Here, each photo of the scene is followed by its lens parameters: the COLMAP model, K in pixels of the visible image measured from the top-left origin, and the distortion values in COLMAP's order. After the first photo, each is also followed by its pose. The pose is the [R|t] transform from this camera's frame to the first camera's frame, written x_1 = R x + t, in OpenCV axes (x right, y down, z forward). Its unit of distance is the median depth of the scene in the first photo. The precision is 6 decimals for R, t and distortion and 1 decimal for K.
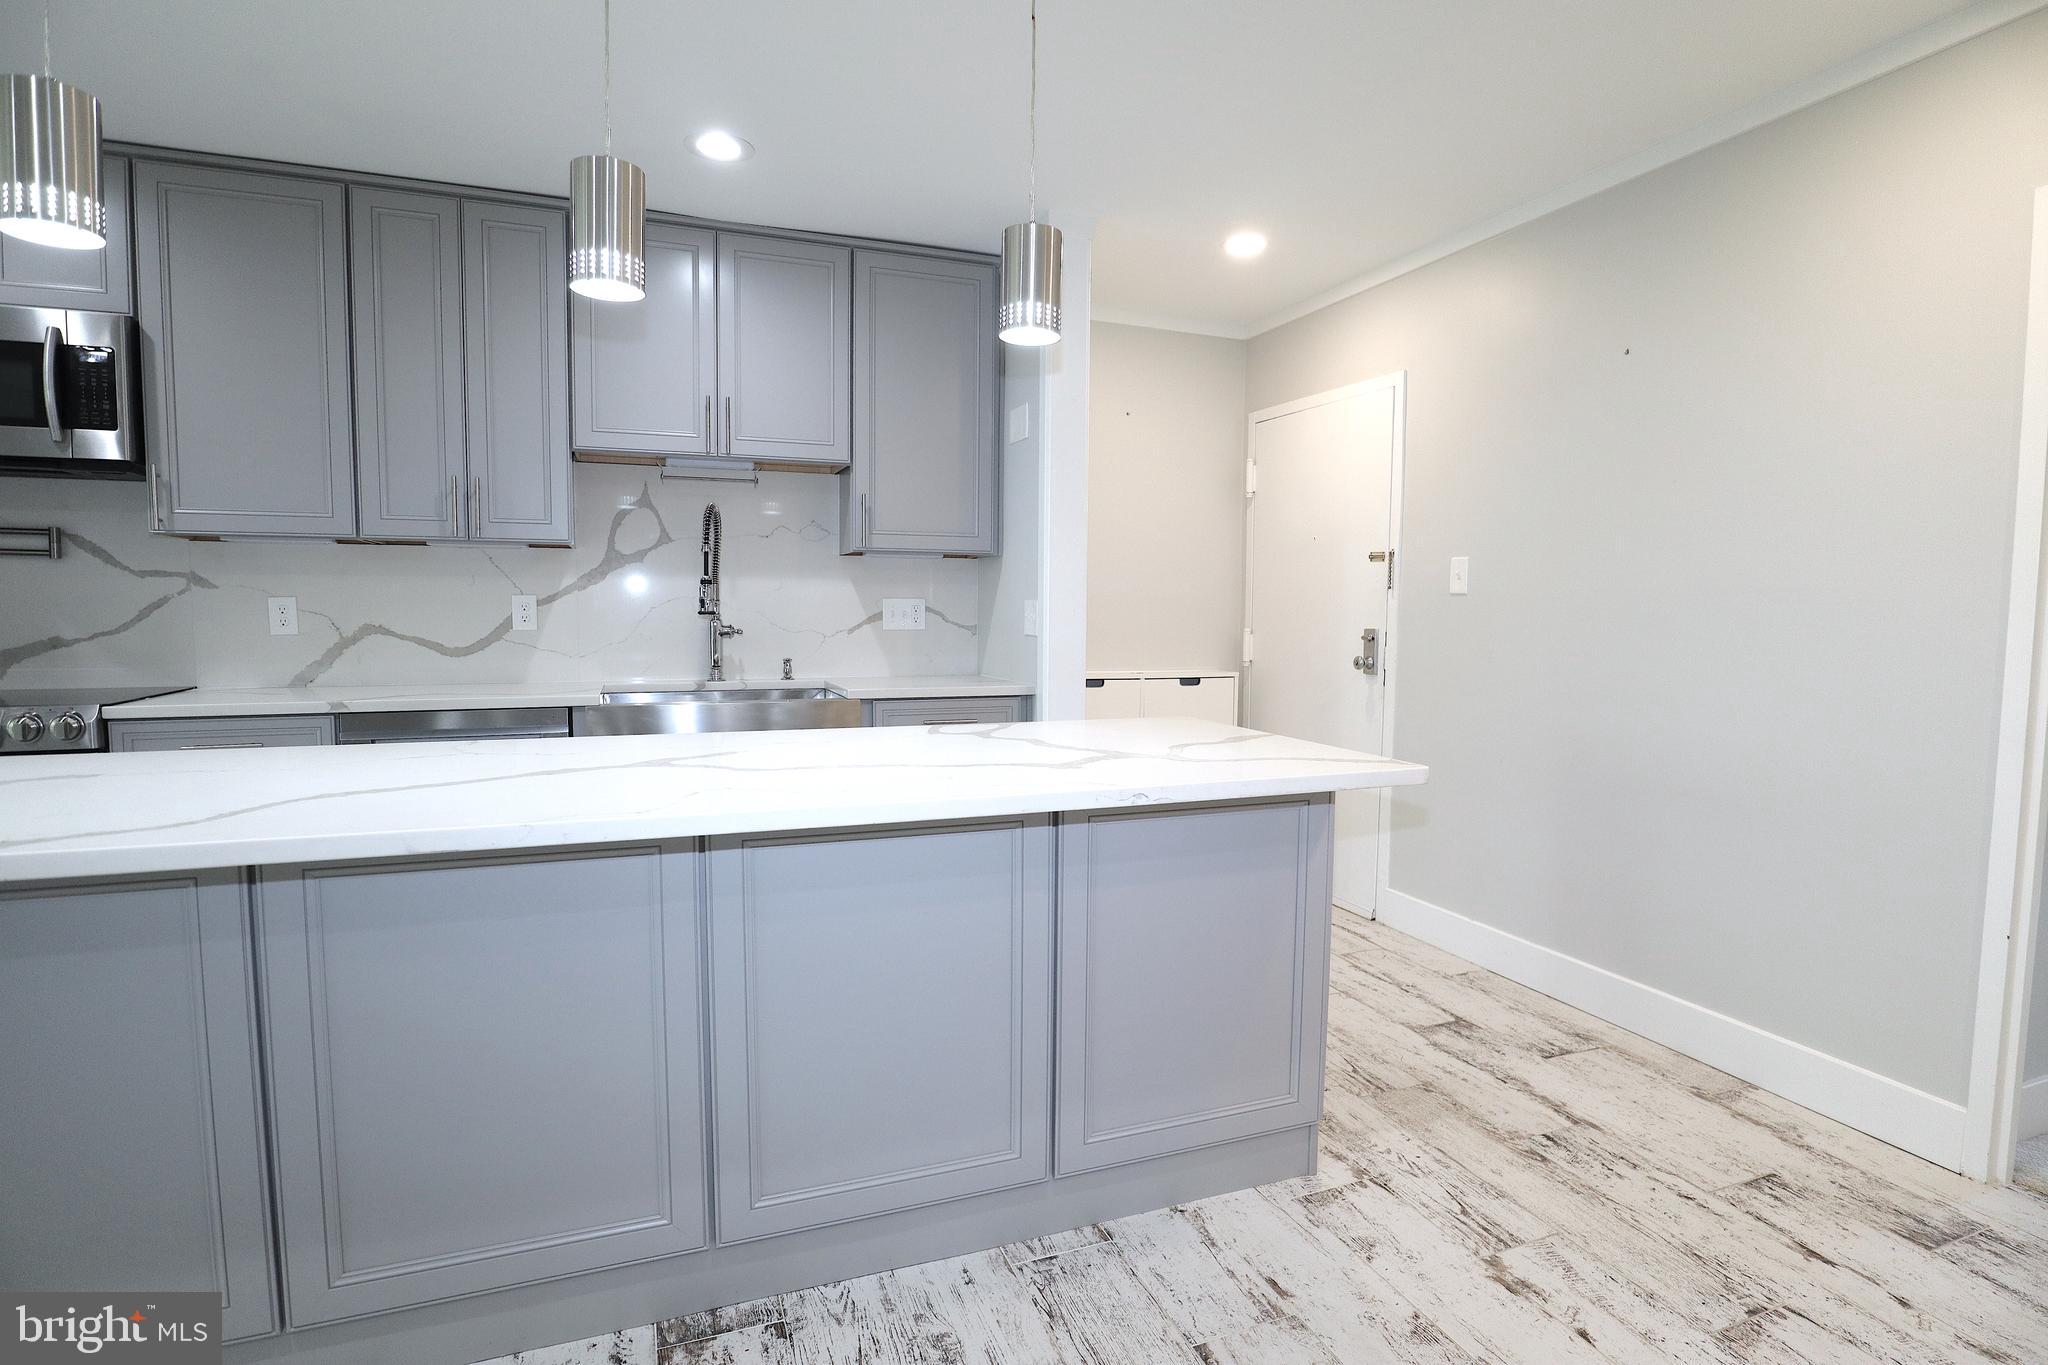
lens RADIAL K [[1040.3, 0, 1048.8], [0, 1040.3, 686.7], [0, 0, 1]] dist [-0.043635, 0.012594]
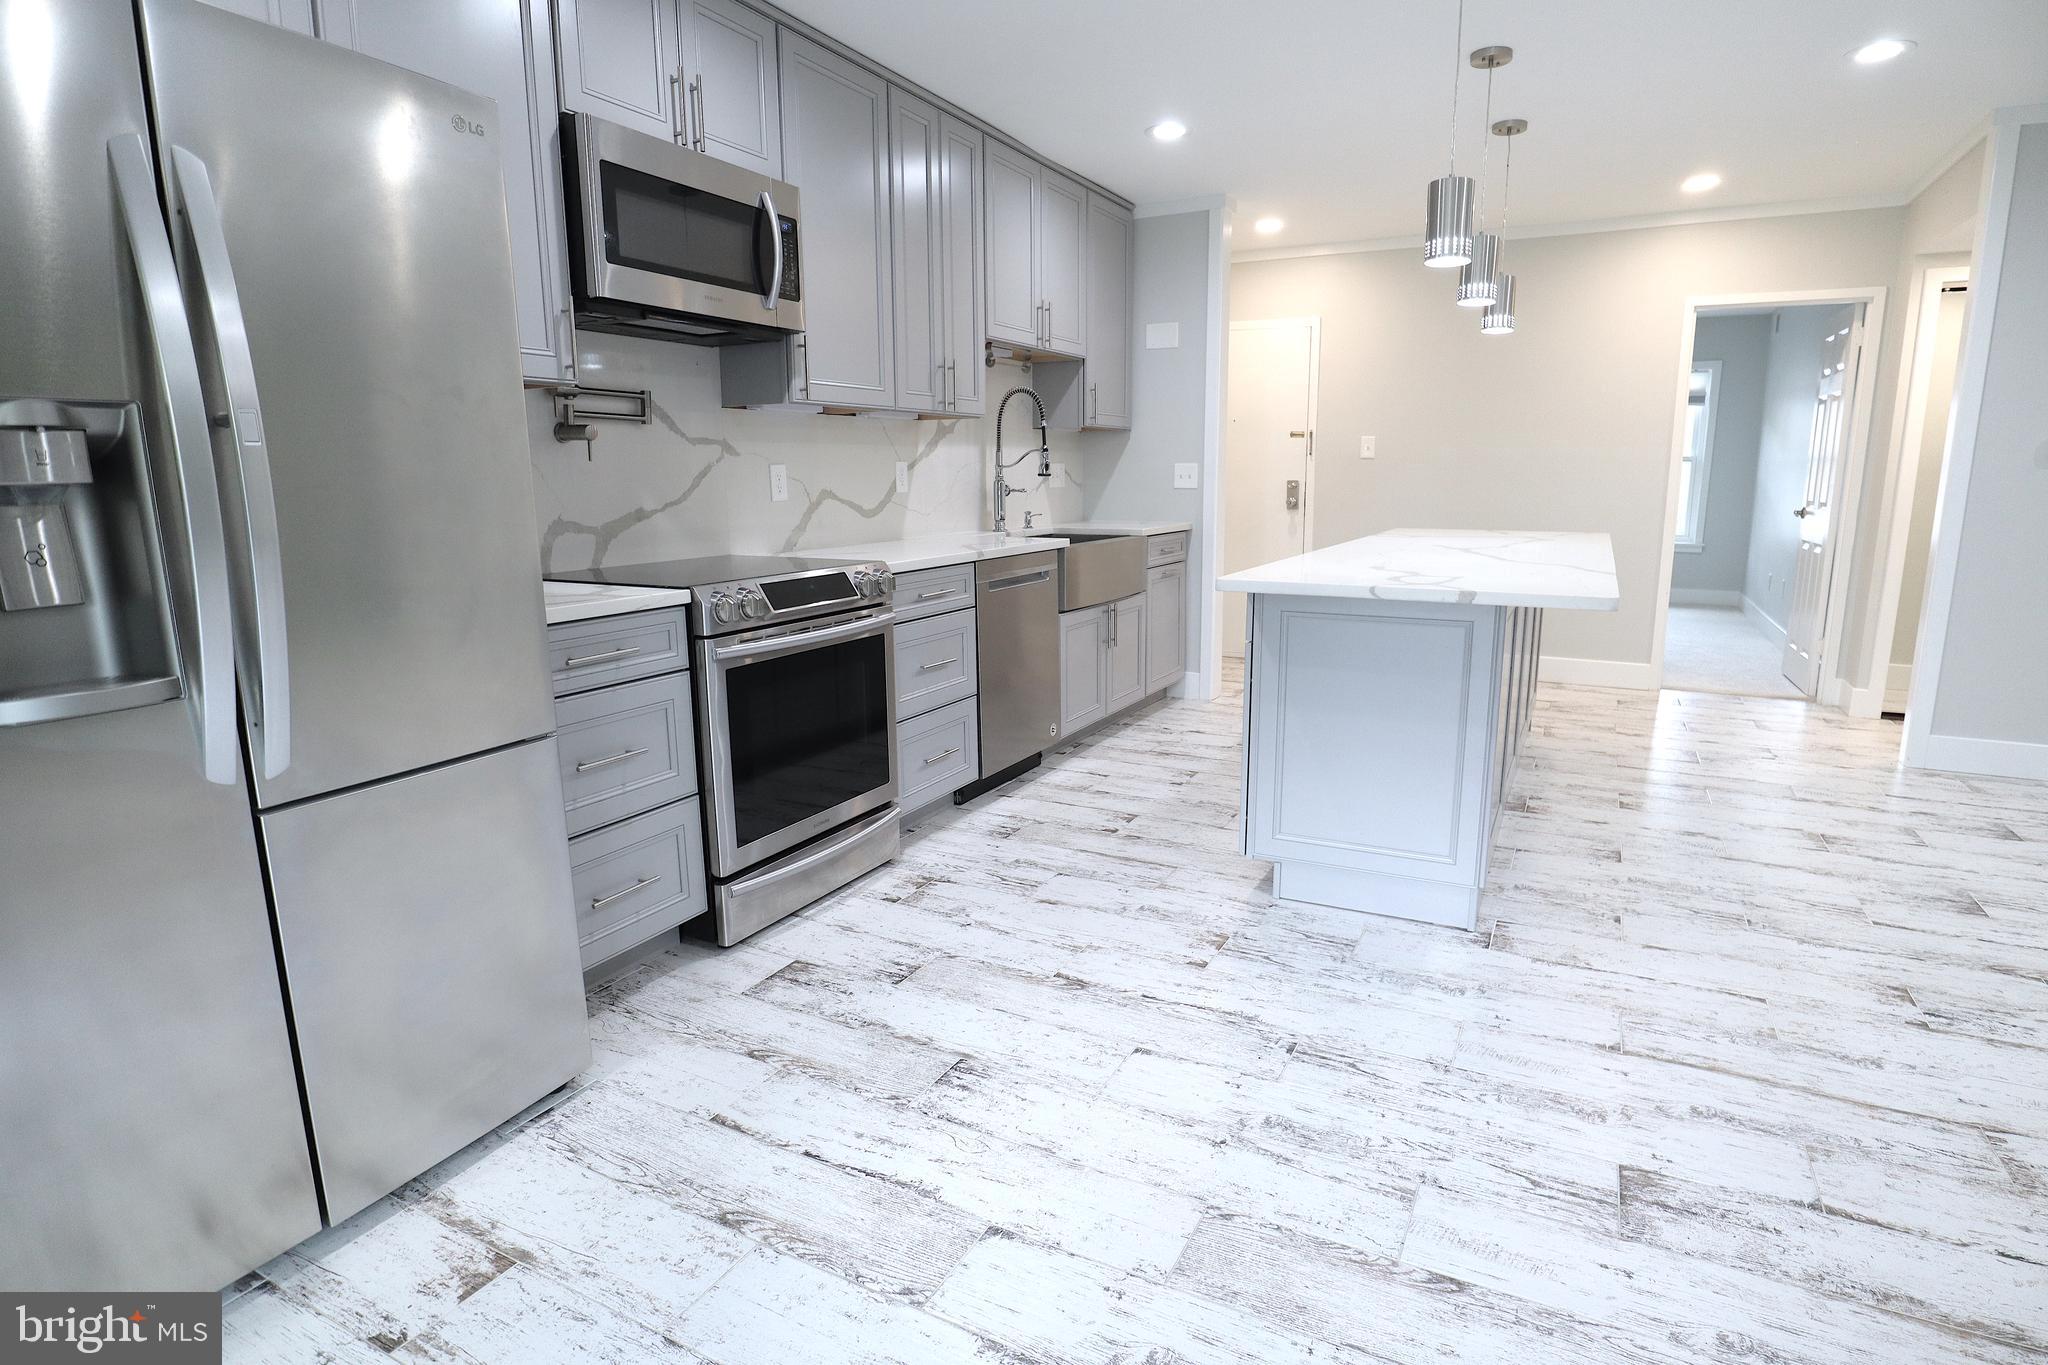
lens RADIAL K [[1068.3, 0, 1054.9], [0, 1068.3, 678.4], [0, 0, 1]] dist [-0.045139, 0.015545]
pose [[0.753620, -0.137193, 0.642834, -1.211264], [0.061579, 0.988411, 0.138753, -0.005026], [-0.654420, -0.064982, 0.753334, -0.014931]]
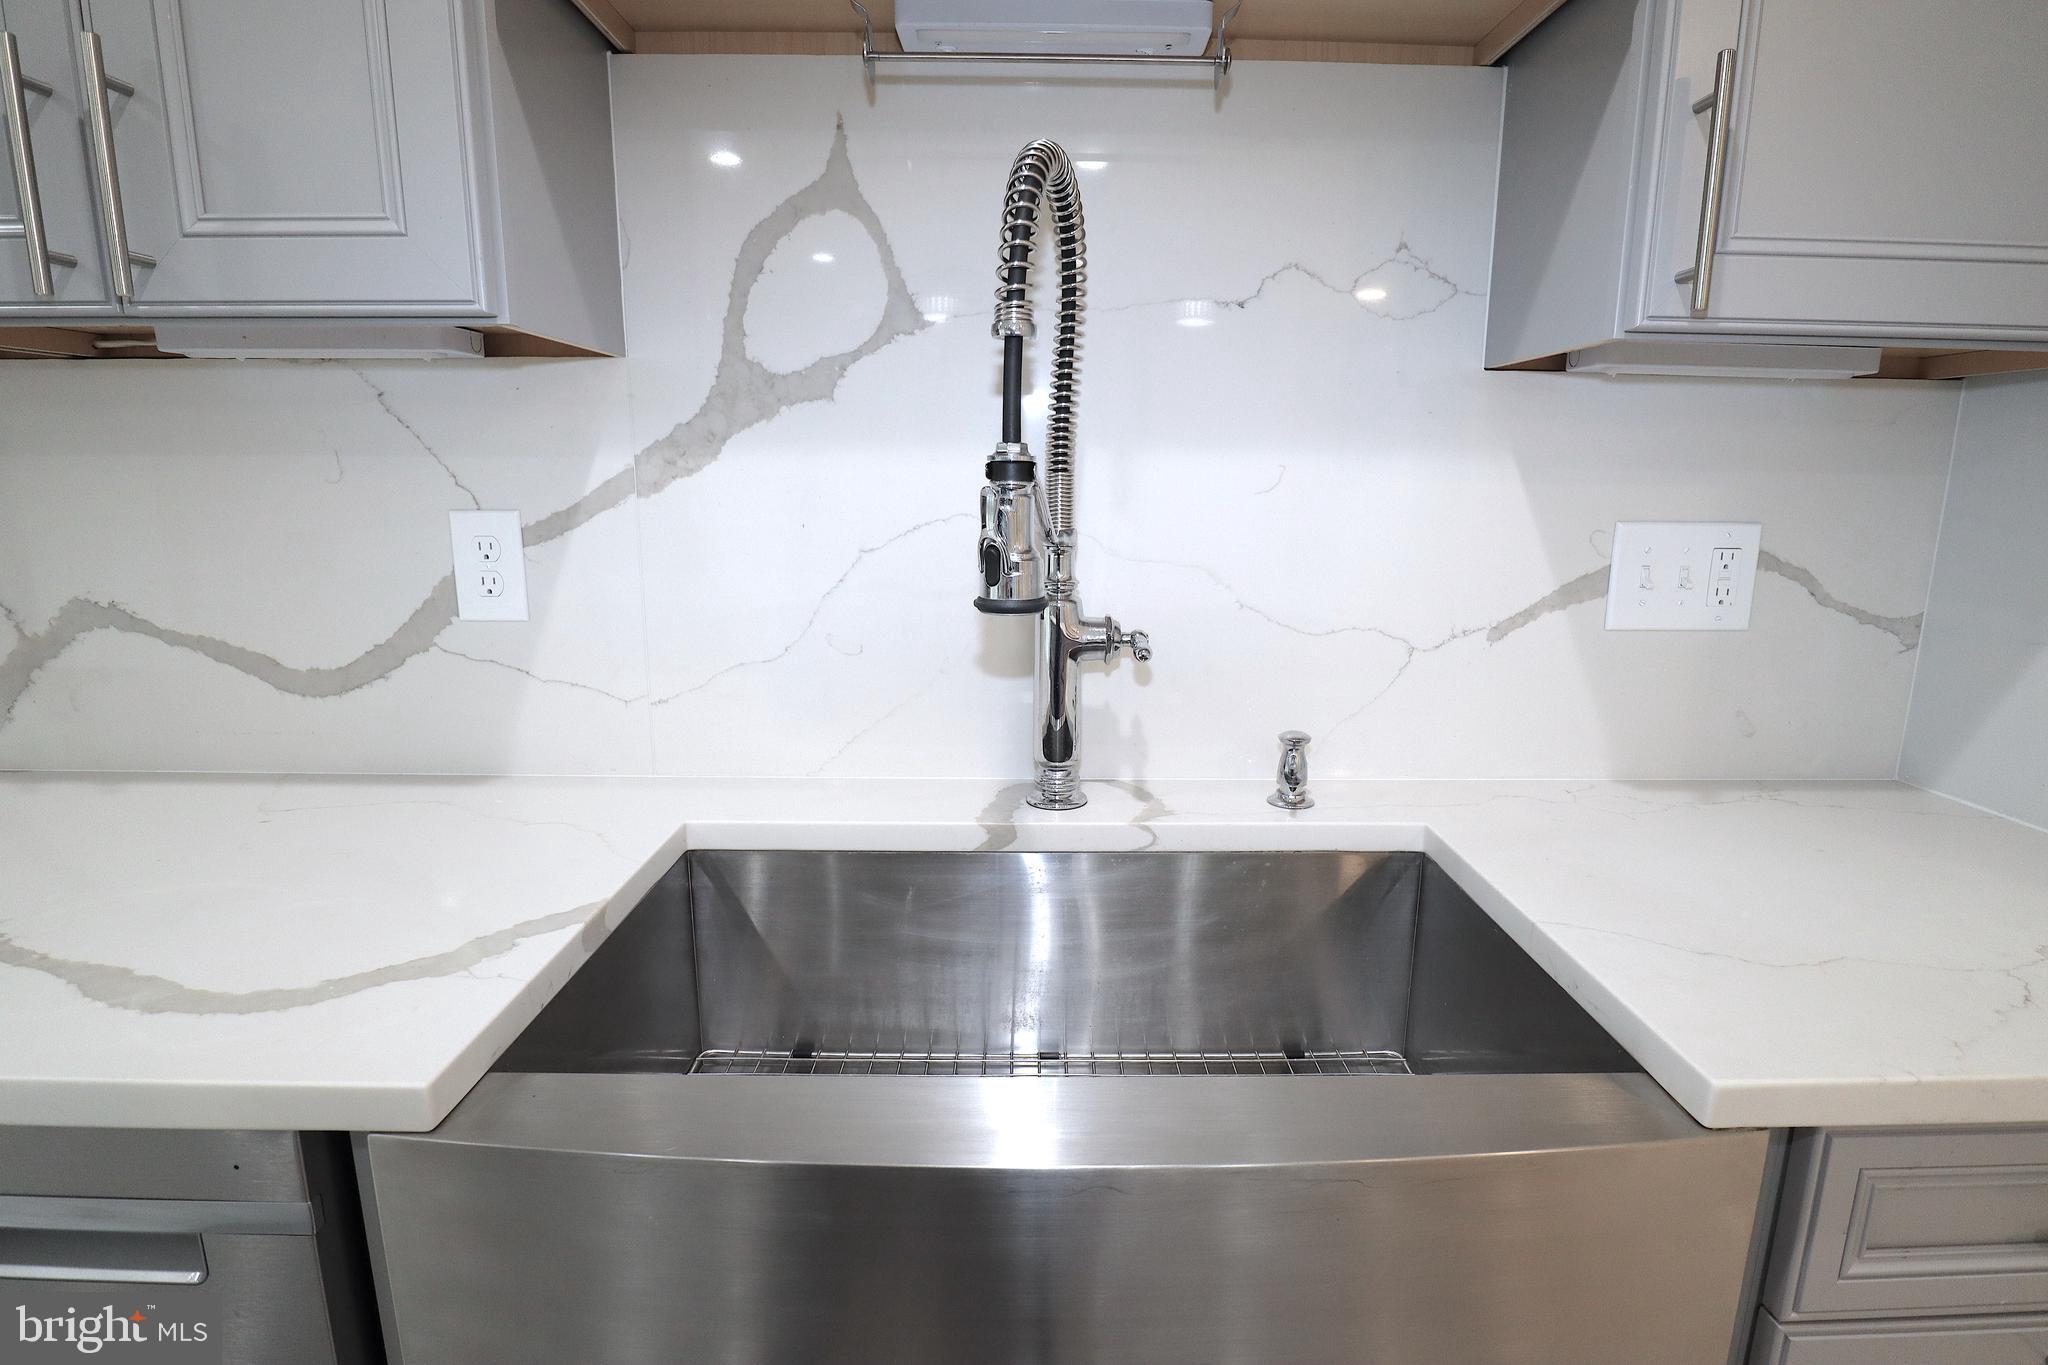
lens RADIAL K [[1040.3, 0, 1038.0], [0, 1040.3, 678.1], [0, 0, 1]] dist [-0.043635, 0.012594]
pose [[0.932251, 0.071938, -0.354589, -0.241127], [-0.029134, 0.991778, 0.124614, -0.085151], [0.360638, -0.105841, 0.926681, 0.786777]]
